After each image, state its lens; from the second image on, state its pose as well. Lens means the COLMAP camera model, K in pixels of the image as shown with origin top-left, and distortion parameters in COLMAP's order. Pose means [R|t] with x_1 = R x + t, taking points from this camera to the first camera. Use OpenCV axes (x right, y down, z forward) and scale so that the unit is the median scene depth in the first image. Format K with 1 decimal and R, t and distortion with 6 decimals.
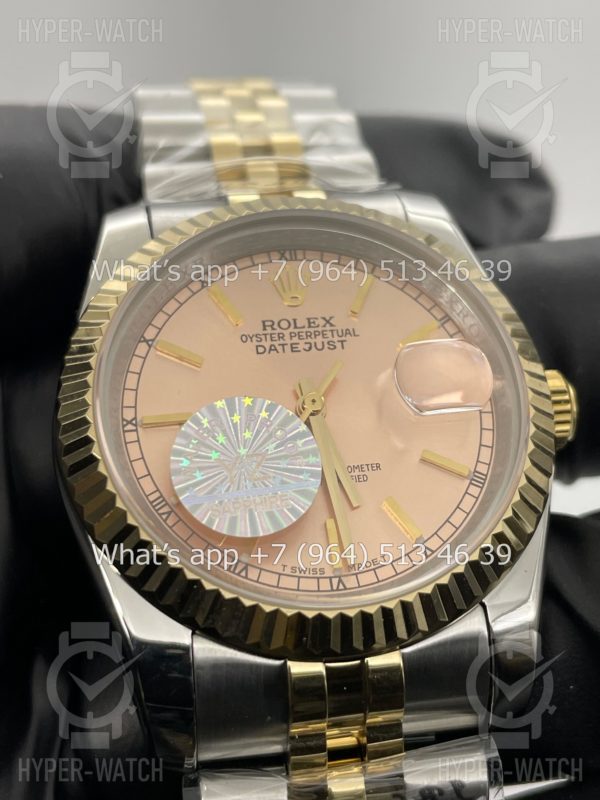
lens RADIAL K [[1258.4, 0, 299.9], [0, 1258.4, 397.0], [0, 0, 1]] dist [0.091820, 0.000000]
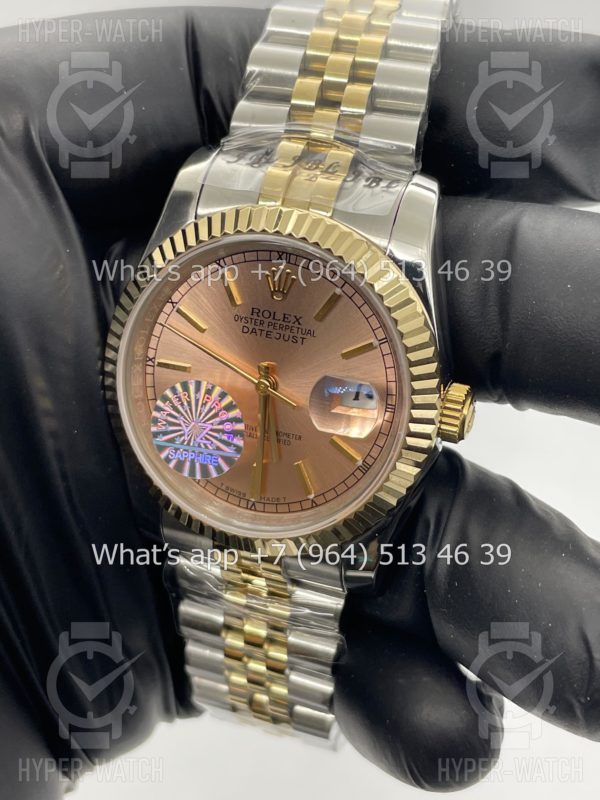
lens RADIAL K [[1258.4, 0, 291.3], [0, 1258.4, 408.2], [0, 0, 1]] dist [0.091820, 0.000000]
pose [[0.875321, 0.341006, -0.342825, 0.528124], [-0.058771, 0.778757, 0.624567, -0.856291], [0.479958, -0.526548, 0.701703, 0.011159]]
